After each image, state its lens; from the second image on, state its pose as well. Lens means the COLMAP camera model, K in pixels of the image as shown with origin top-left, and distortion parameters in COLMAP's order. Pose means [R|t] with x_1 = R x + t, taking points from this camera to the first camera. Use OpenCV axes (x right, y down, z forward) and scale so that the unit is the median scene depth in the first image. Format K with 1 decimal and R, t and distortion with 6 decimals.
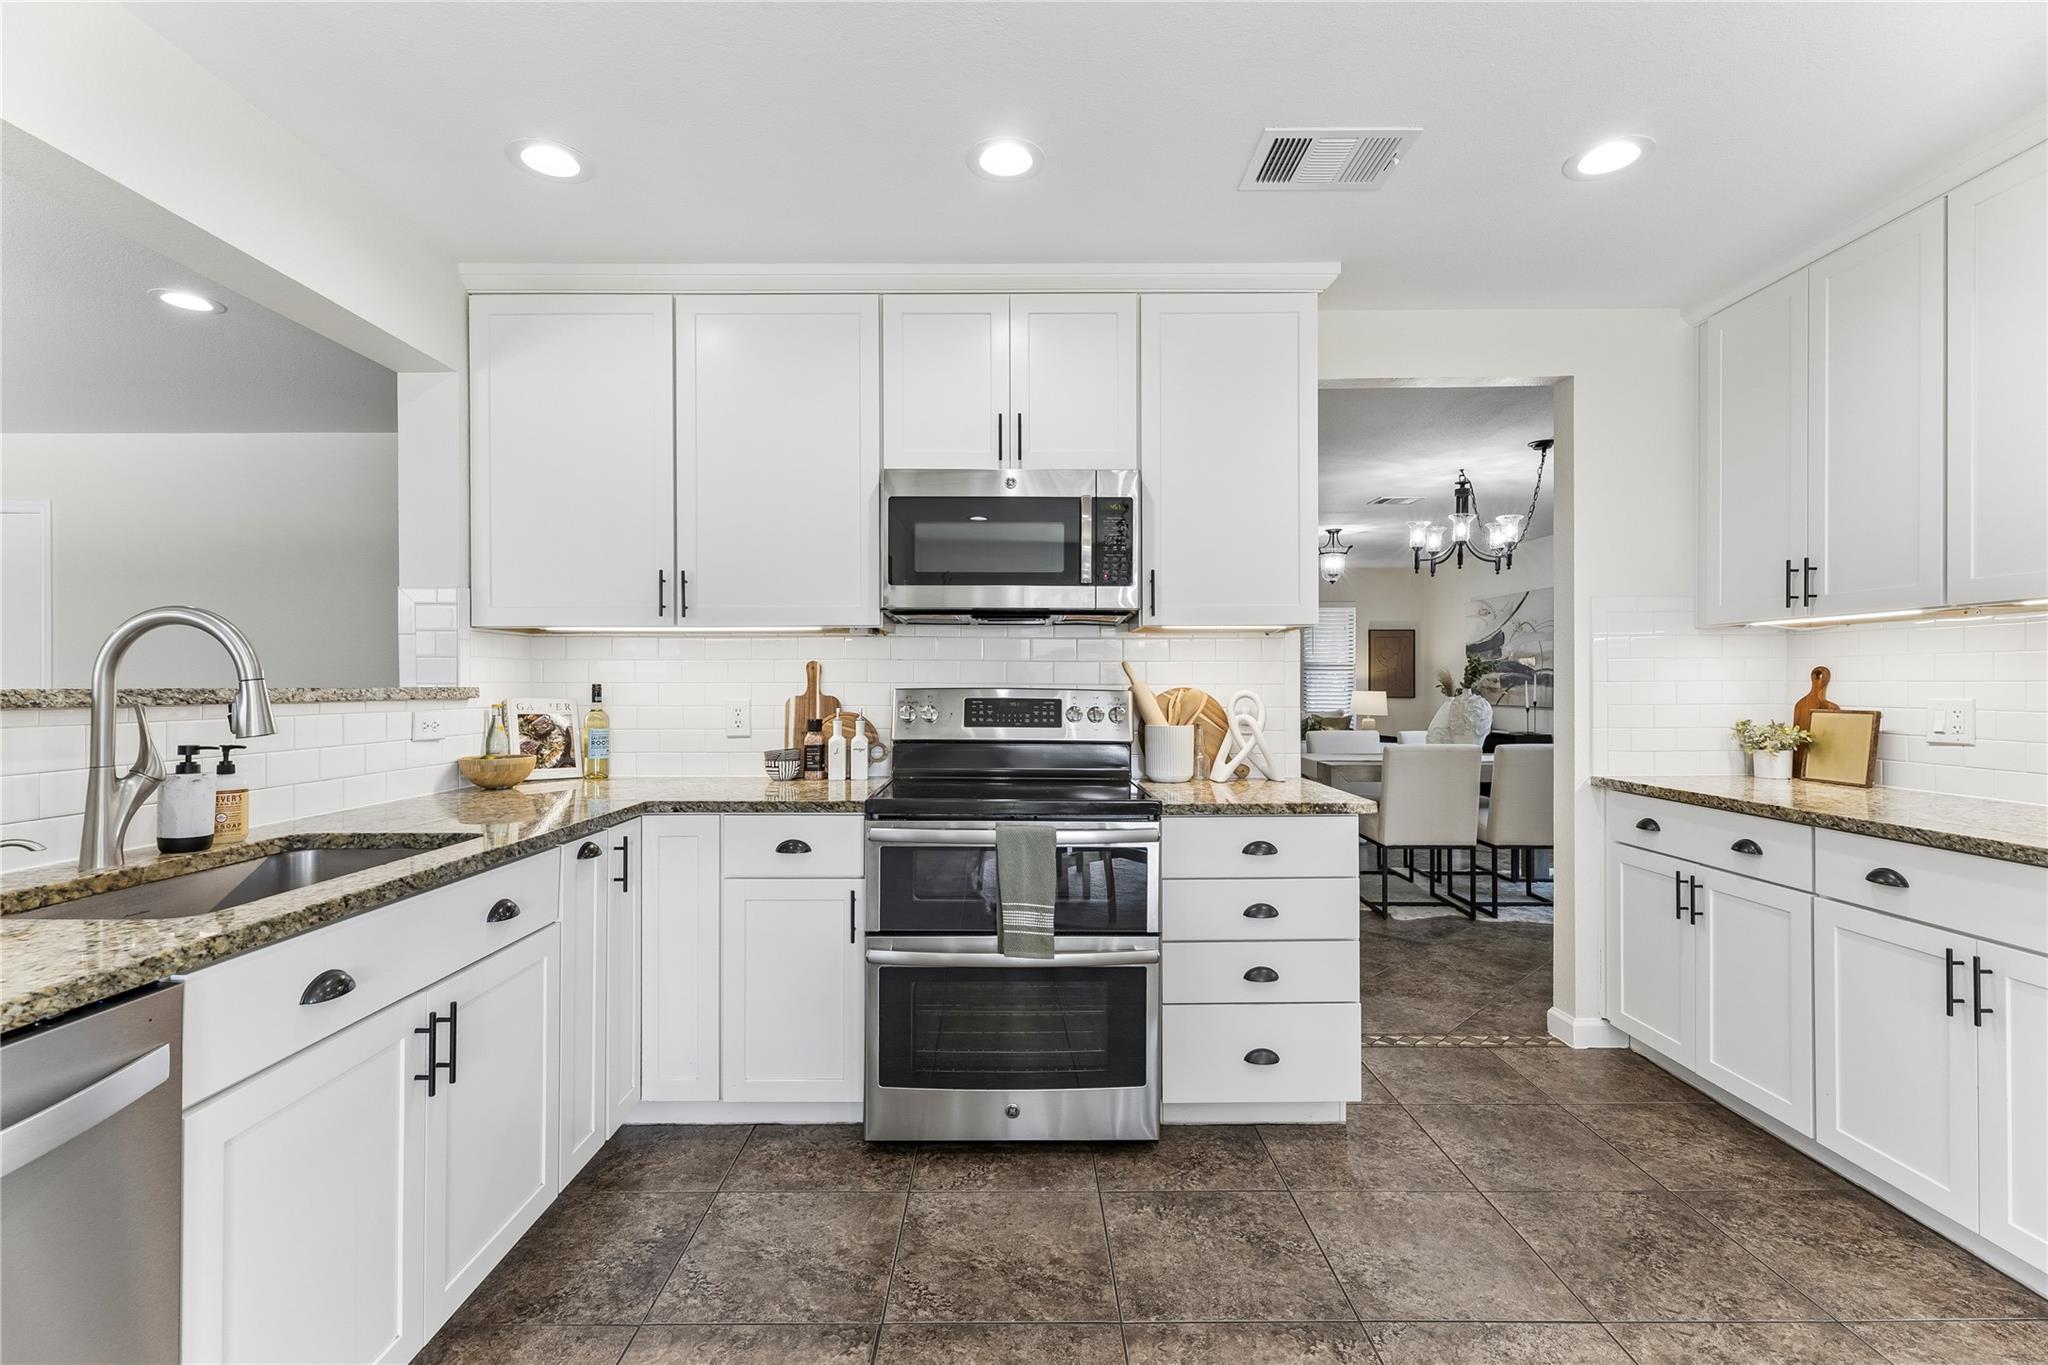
lens RADIAL K [[938.0, 0, 1031.8], [0, 938.0, 682.4], [0, 0, 1]] dist [0.003662, 0.001231]
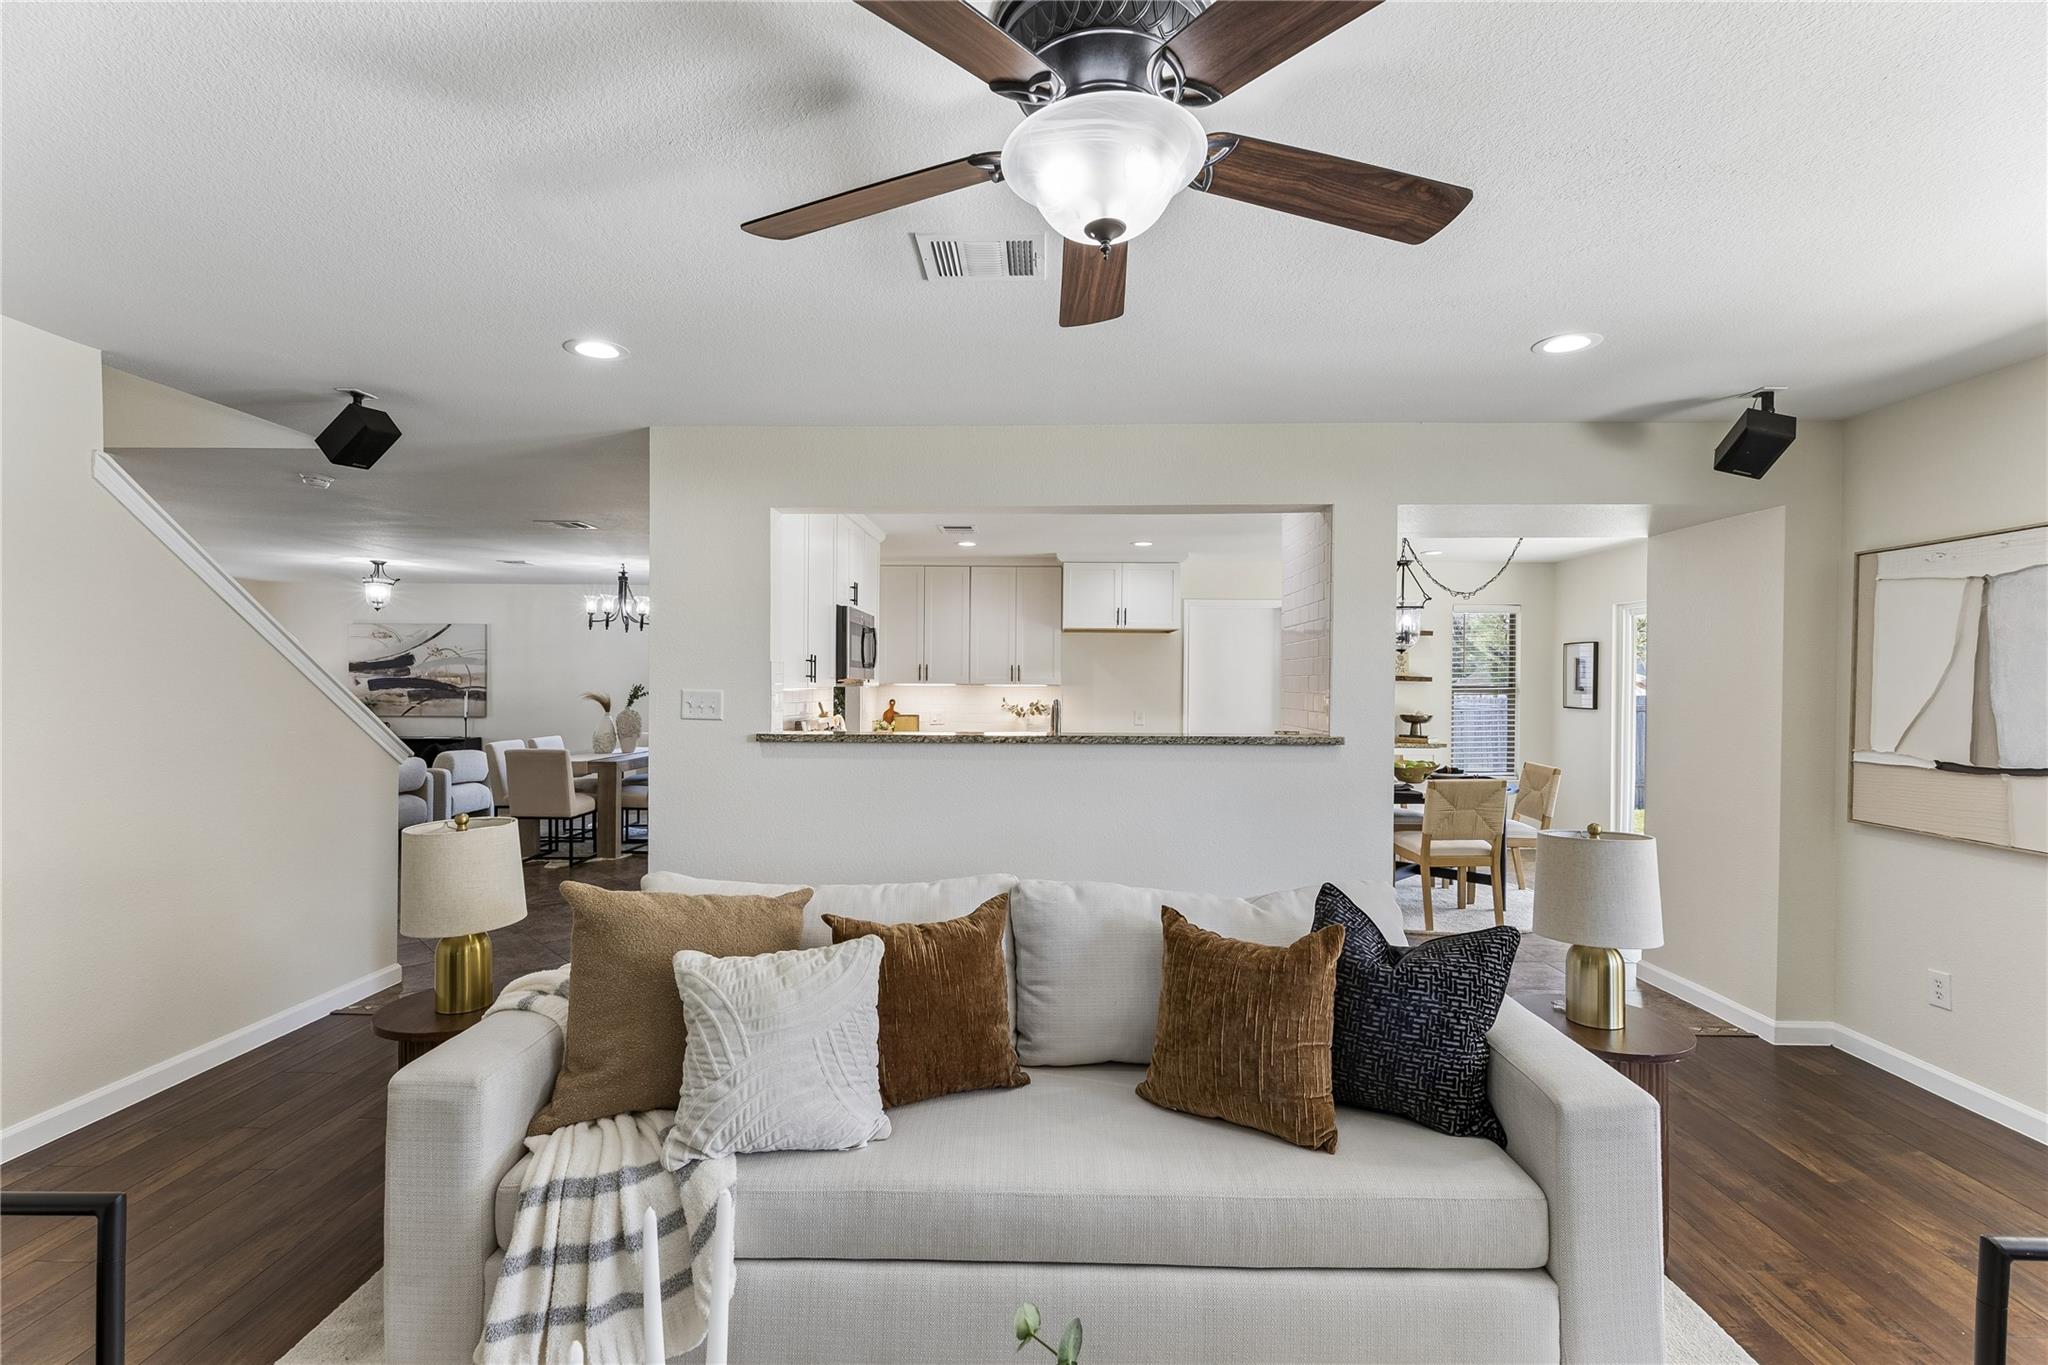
lens RADIAL K [[938.0, 0, 995.1], [0, 938.0, 687.5], [0, 0, 1]] dist [0.003662, 0.001231]
pose [[0.030455, -0.003467, 0.999530, -2.094670], [-0.008812, 0.999954, 0.003737, -0.070973], [-0.999497, -0.008921, 0.030423, 0.678761]]
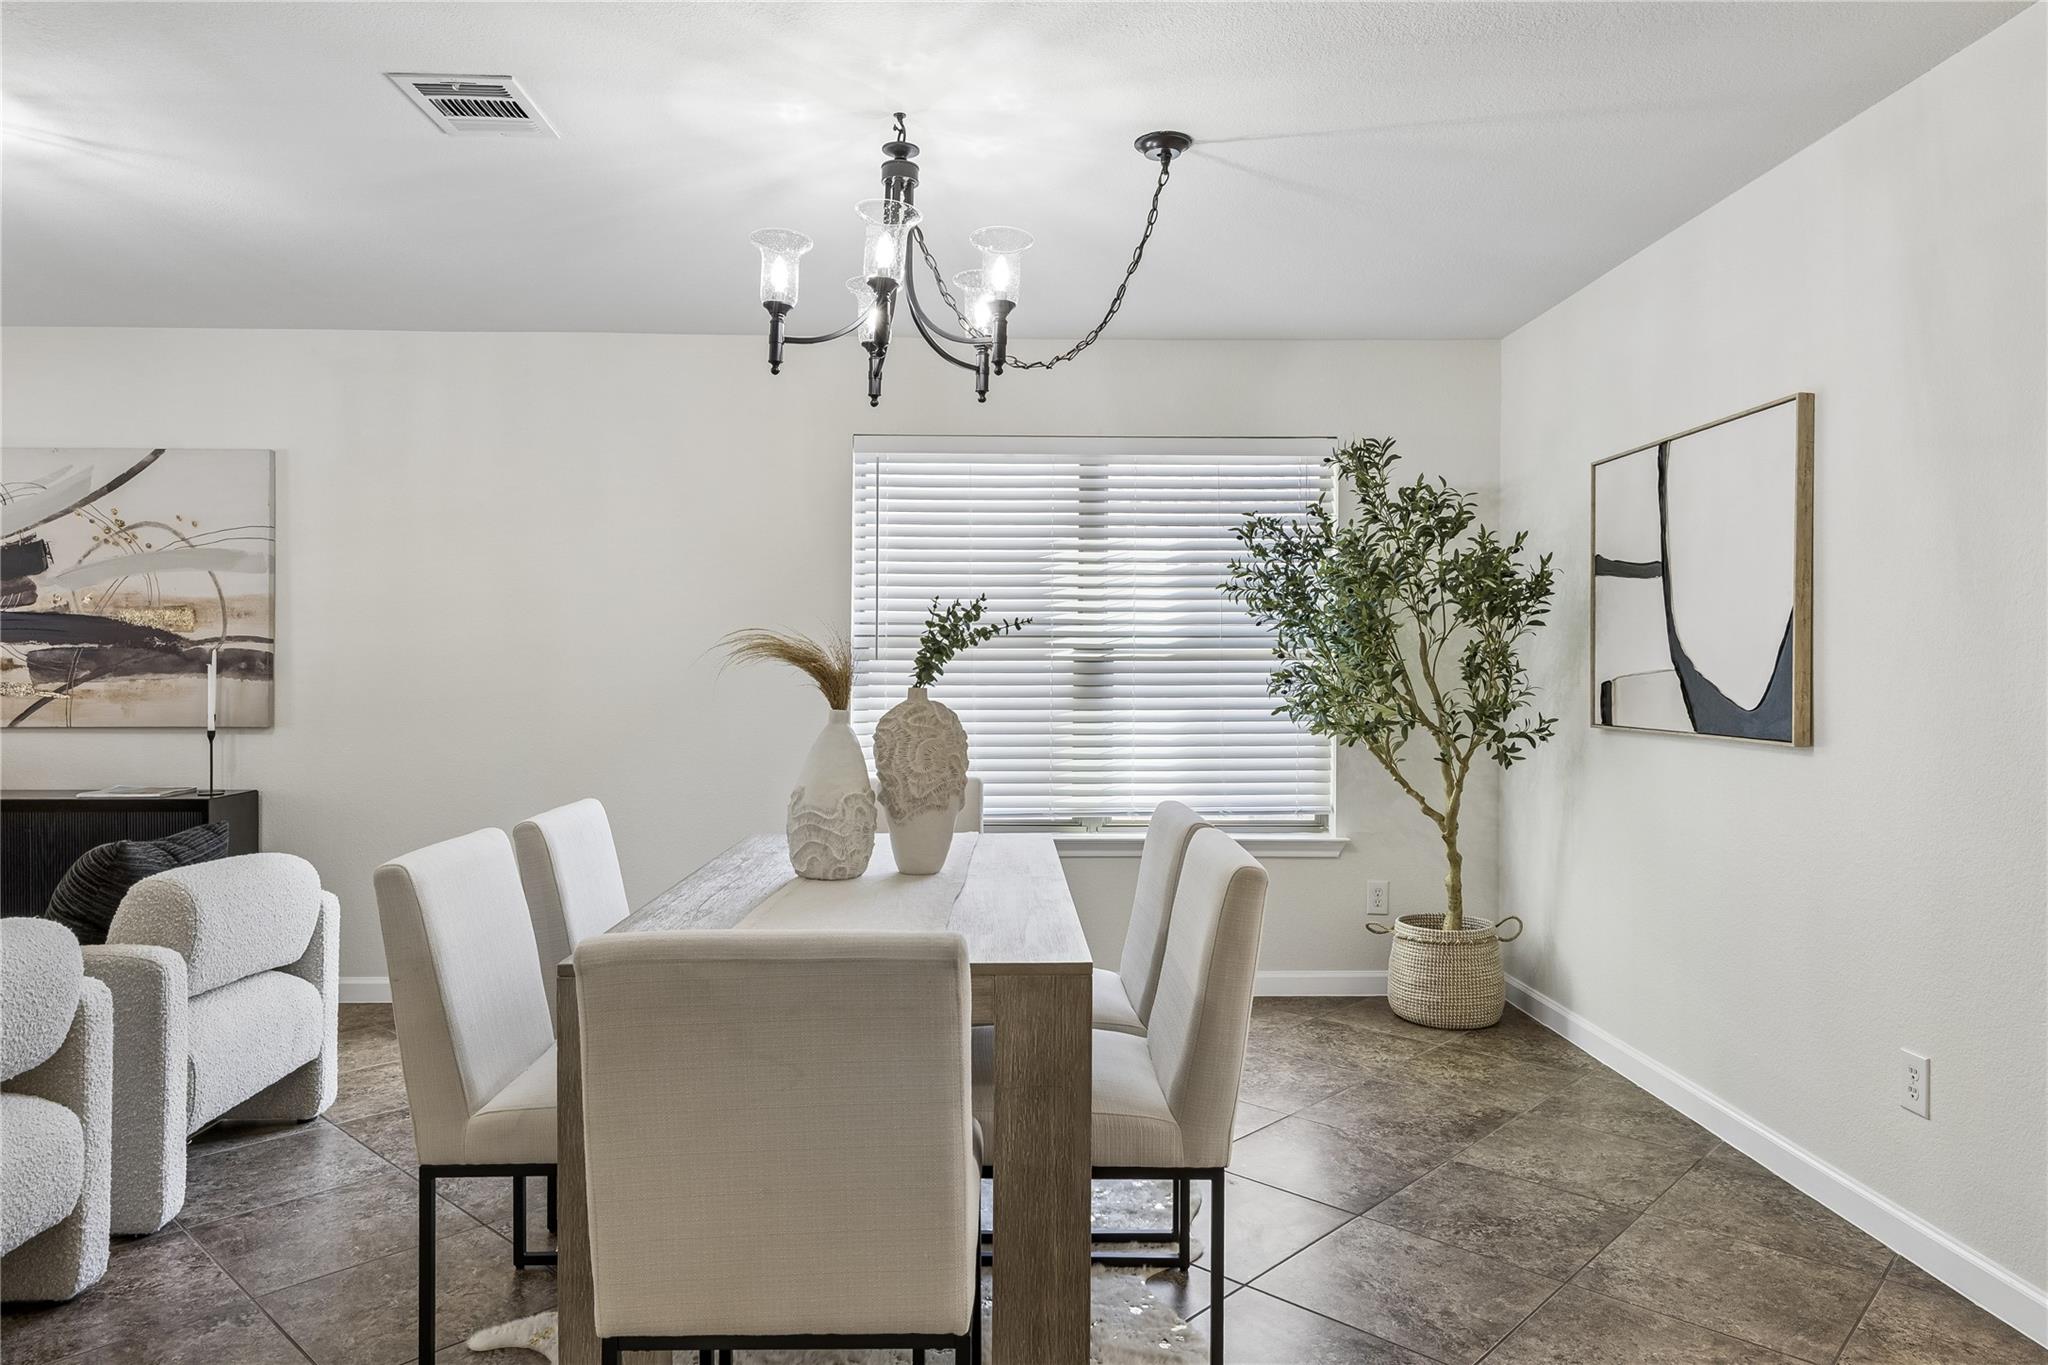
lens RADIAL K [[1296.2, 0, 1007.0], [0, 1296.2, 672.3], [0, 0, 1]] dist [-0.012569, -0.001053]
pose [[-0.041154, 0.000921, 0.999152, -0.167278], [-0.003962, 0.999992, -0.001085, 0.001320], [-0.999145, -0.004003, -0.041150, 1.915826]]
